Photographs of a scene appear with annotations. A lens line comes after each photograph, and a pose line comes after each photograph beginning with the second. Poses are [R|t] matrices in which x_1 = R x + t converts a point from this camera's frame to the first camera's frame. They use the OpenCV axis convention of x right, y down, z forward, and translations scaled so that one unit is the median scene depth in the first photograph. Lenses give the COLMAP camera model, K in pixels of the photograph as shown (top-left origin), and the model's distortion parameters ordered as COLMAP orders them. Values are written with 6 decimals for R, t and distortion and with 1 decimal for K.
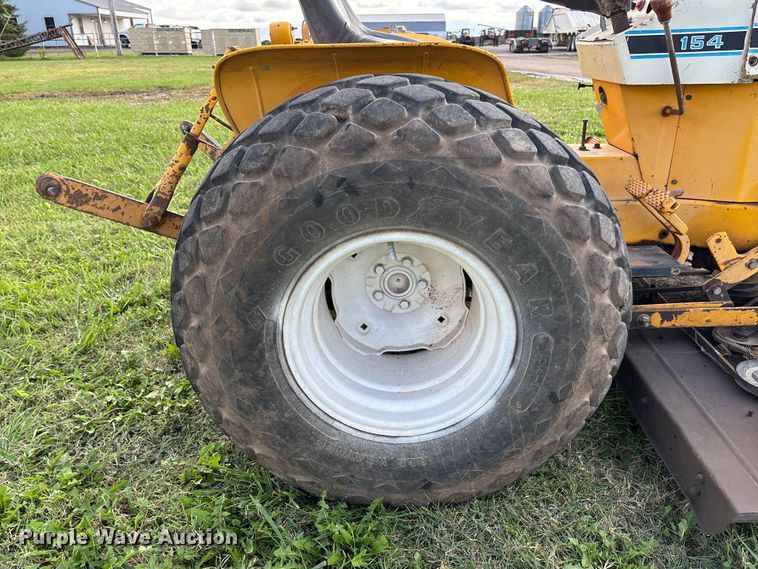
lens RADIAL K [[573.9, 0, 381.0], [0, 573.9, 298.8], [0, 0, 1]] dist [0.071641, -0.058670]
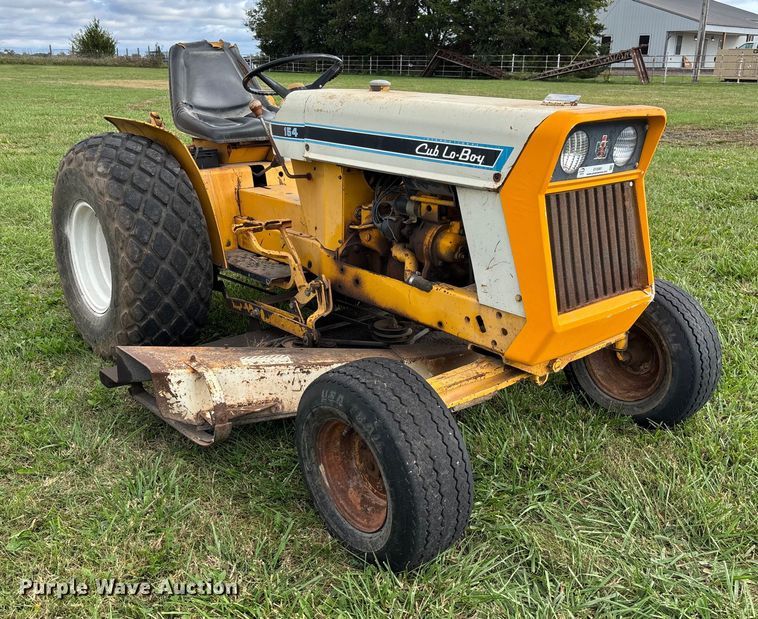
lens RADIAL K [[750.9, 0, 379.0], [0, 750.9, 309.5], [0, 0, 1]] dist [0.020794, 0.016364]
pose [[0.651010, 0.255003, -0.714954, 2.551923], [-0.319504, 0.946436, 0.046638, -0.198456], [0.688551, 0.198069, 0.697614, -0.110530]]
